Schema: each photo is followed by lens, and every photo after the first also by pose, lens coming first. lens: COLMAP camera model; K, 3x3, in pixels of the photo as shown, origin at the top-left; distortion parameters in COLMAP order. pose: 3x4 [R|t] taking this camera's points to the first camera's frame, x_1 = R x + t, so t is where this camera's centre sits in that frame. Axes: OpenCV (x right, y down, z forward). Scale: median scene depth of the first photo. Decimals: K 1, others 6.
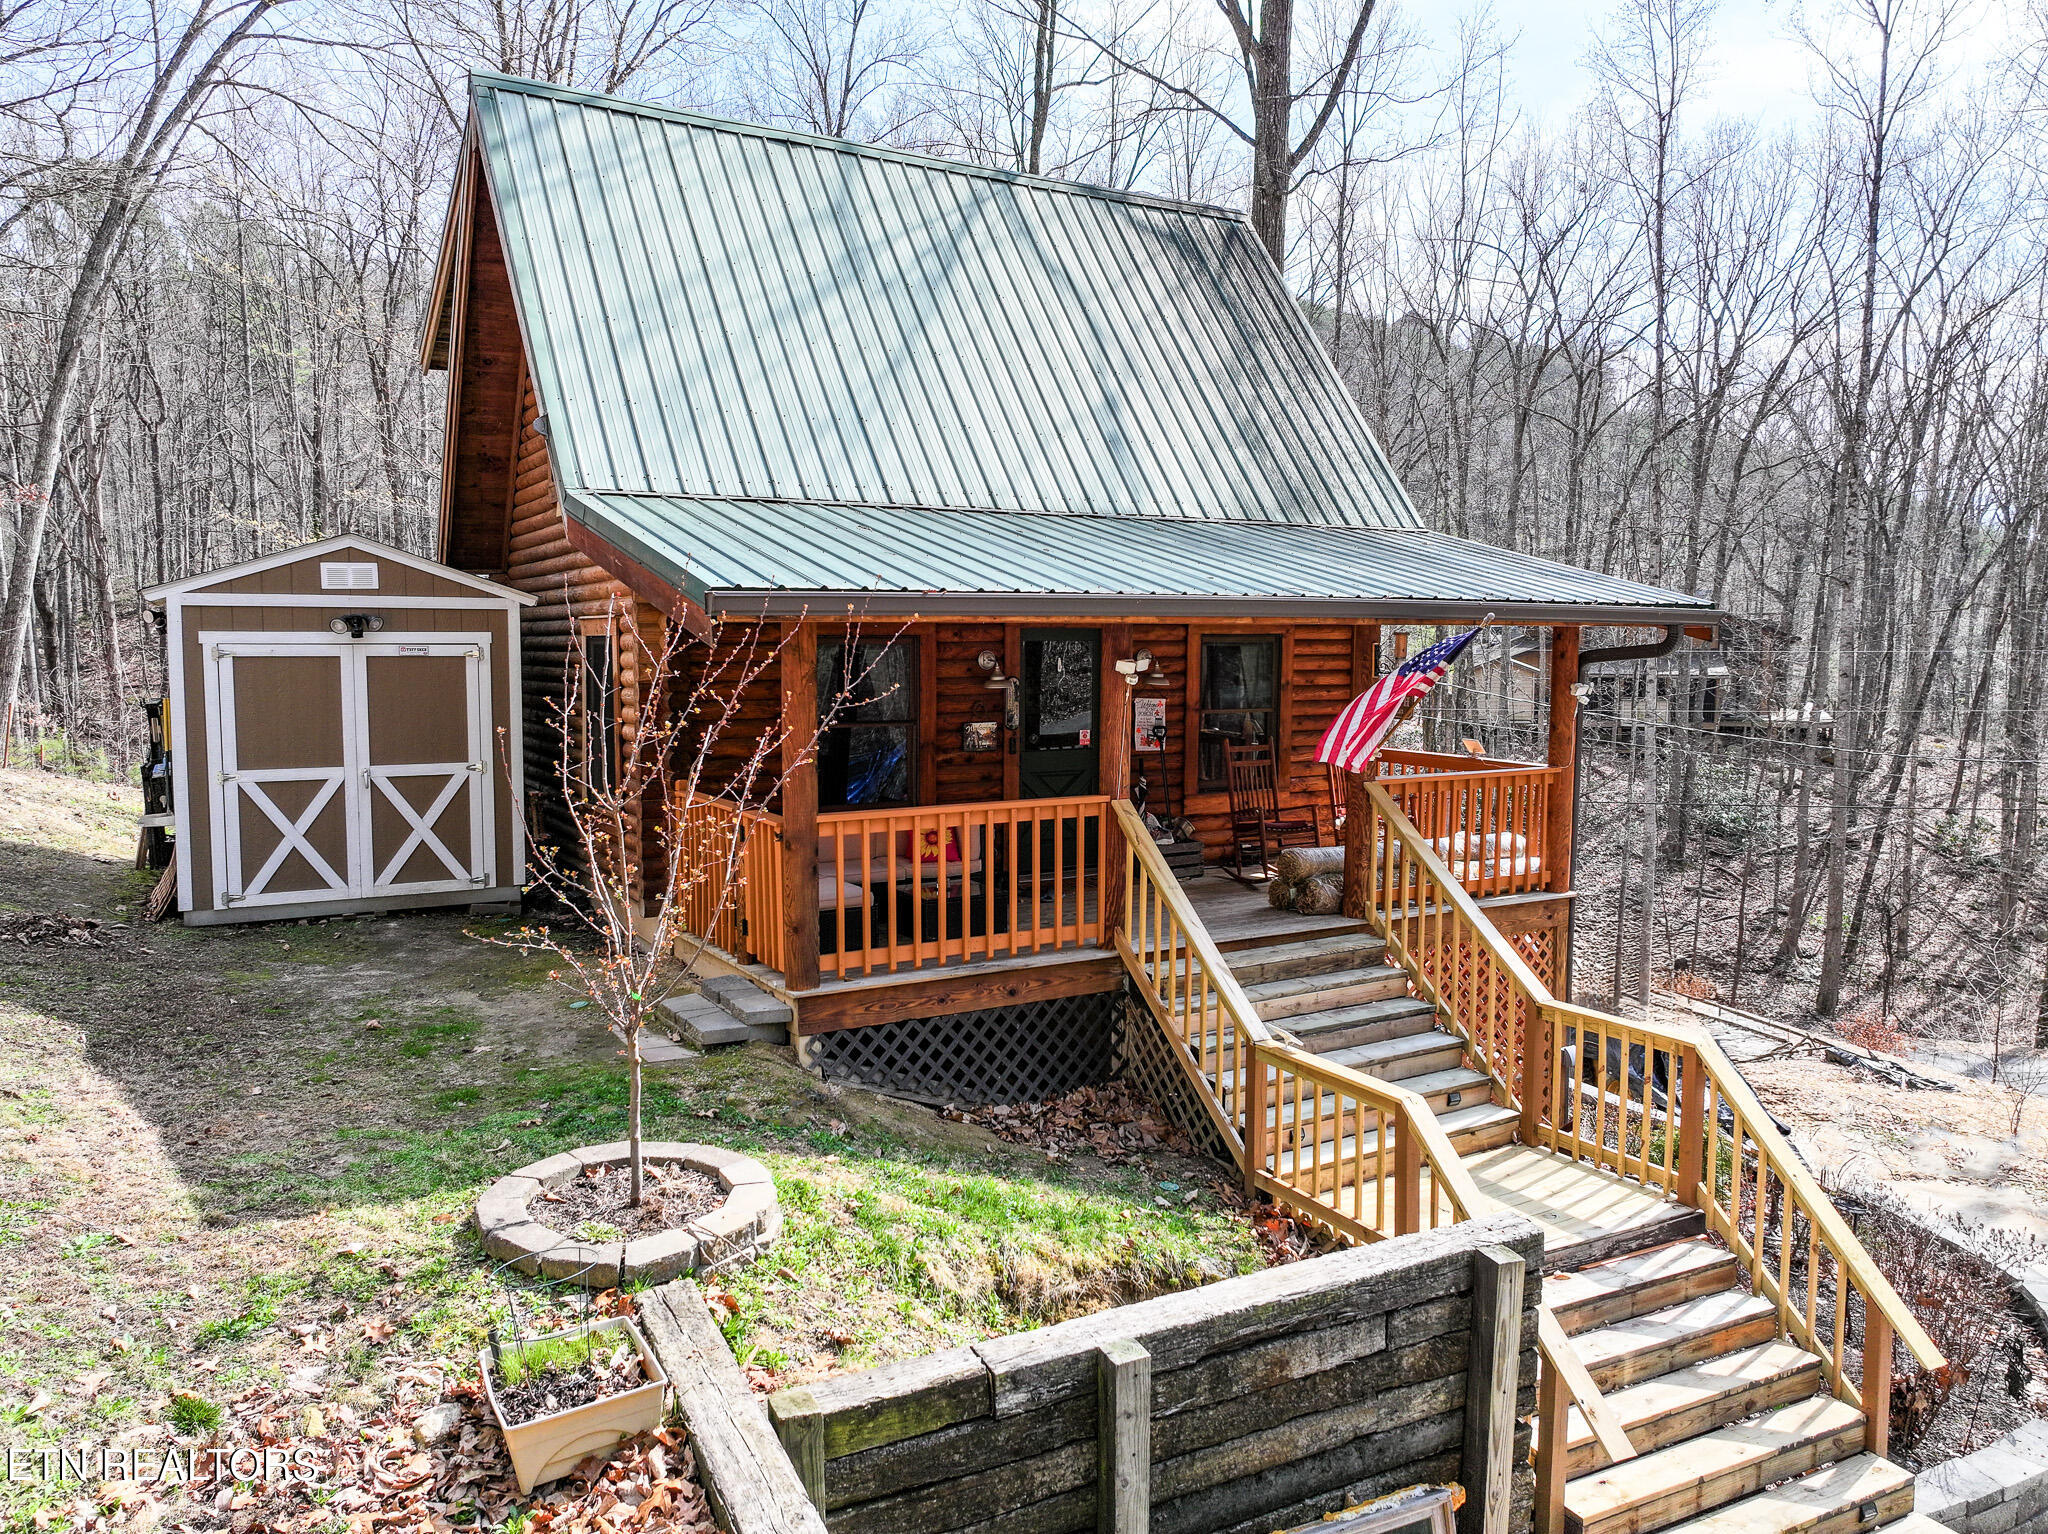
lens RADIAL K [[1419.2, 0, 1024.0], [0, 1419.2, 767.0], [0, 0, 1]] dist [0.012573, 0.002420]
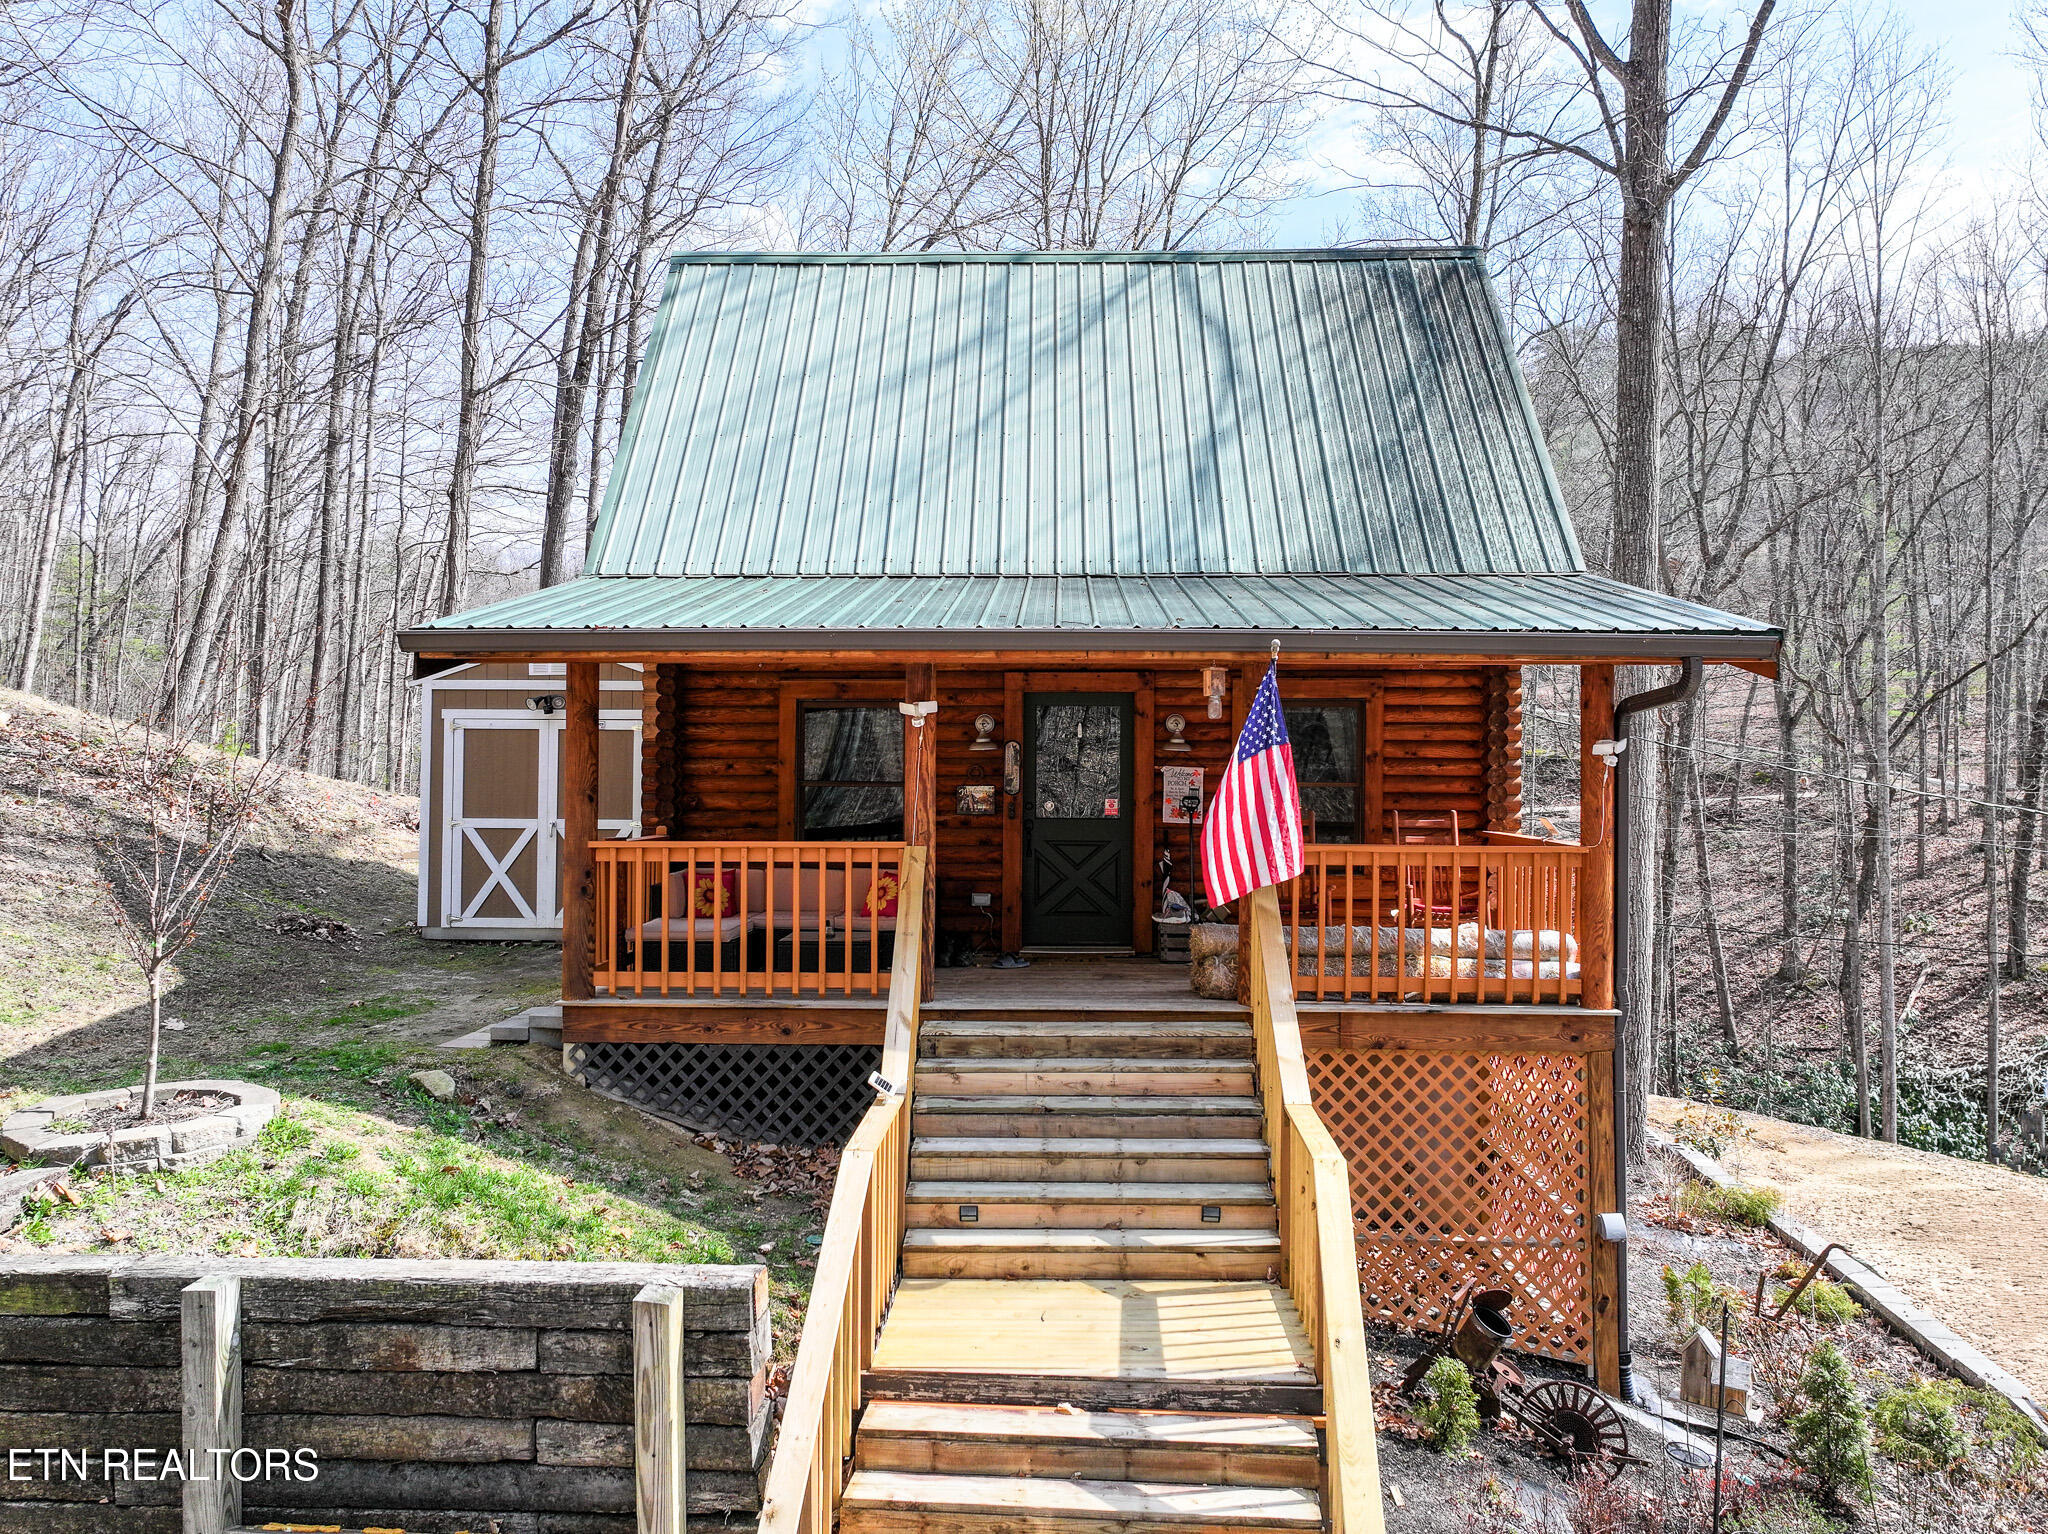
lens RADIAL K [[1419.2, 0, 1024.0], [0, 1419.2, 767.0], [0, 0, 1]] dist [0.012573, 0.002420]
pose [[0.856930, -0.001347, -0.515431, 0.649476], [-0.051036, 0.994861, -0.087450, 0.051948], [0.512900, 0.101244, 0.852457, 0.209671]]
